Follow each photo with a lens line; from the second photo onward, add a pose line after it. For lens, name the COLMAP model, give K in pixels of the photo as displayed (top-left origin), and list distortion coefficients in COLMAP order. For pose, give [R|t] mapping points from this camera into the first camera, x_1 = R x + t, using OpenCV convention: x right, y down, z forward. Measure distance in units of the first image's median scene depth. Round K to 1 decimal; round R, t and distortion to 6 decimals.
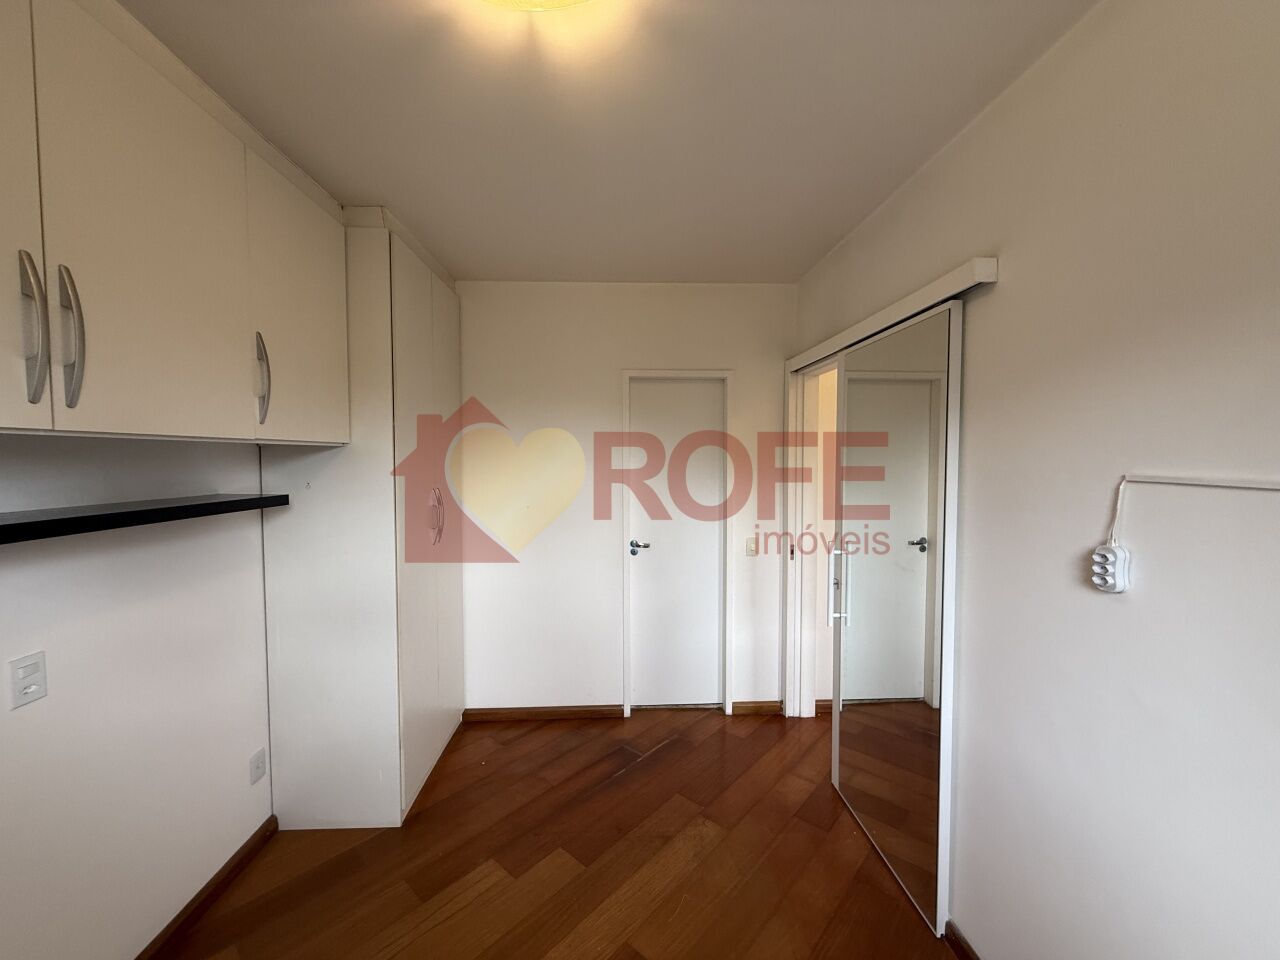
lens RADIAL K [[508.2, 0, 638.8], [0, 508.2, 480.1], [0, 0, 1]] dist [-0.000279, -0.000711]
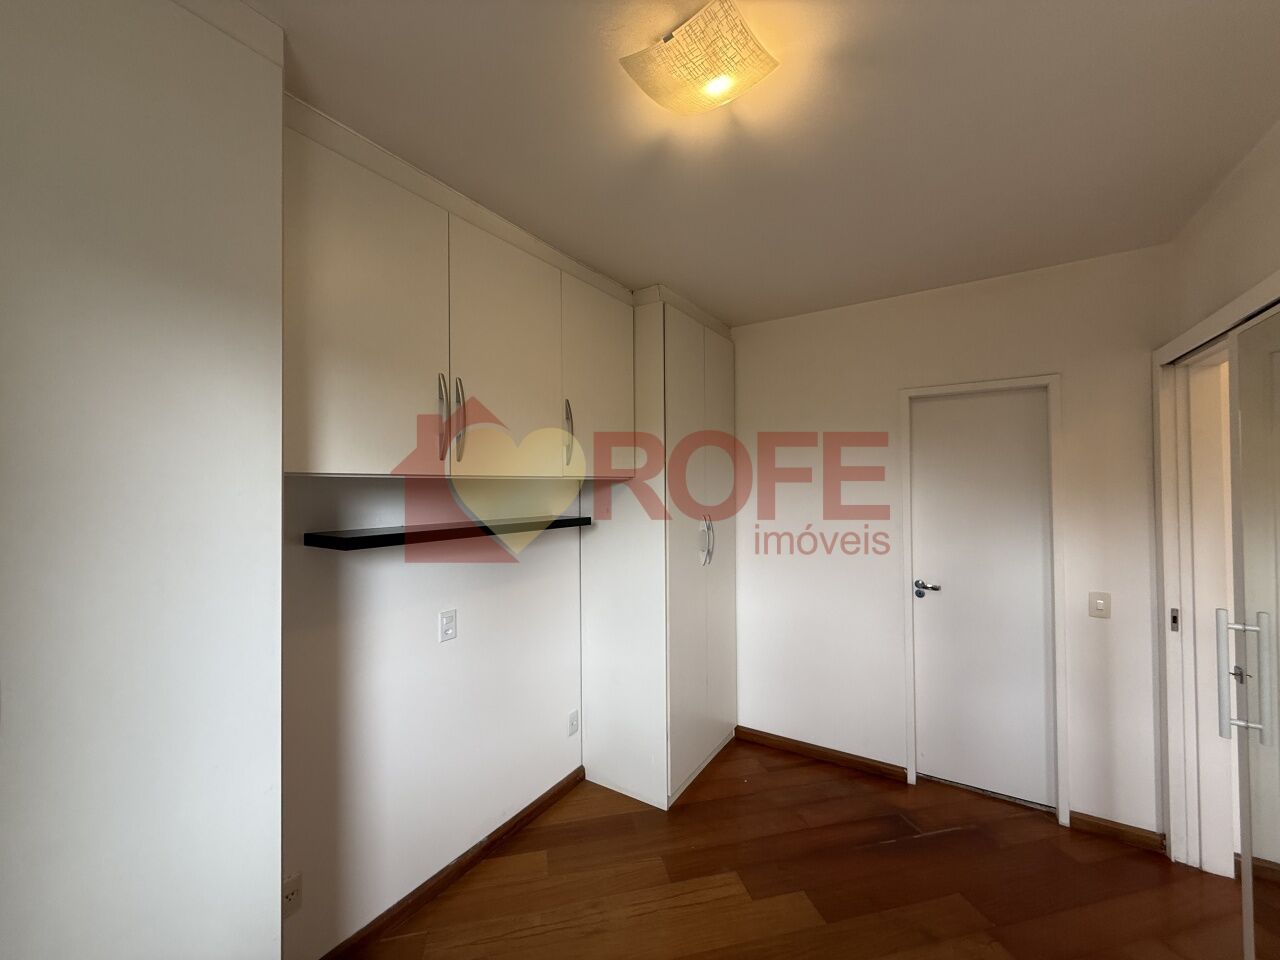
lens RADIAL K [[508.2, 0, 640.7], [0, 508.2, 480.8], [0, 0, 1]] dist [-0.000279, -0.000711]
pose [[0.815861, -0.014612, -0.578063, 0.124136], [-0.016503, 0.998685, -0.048535, -0.003205], [0.578012, 0.049138, 0.814547, -0.002891]]
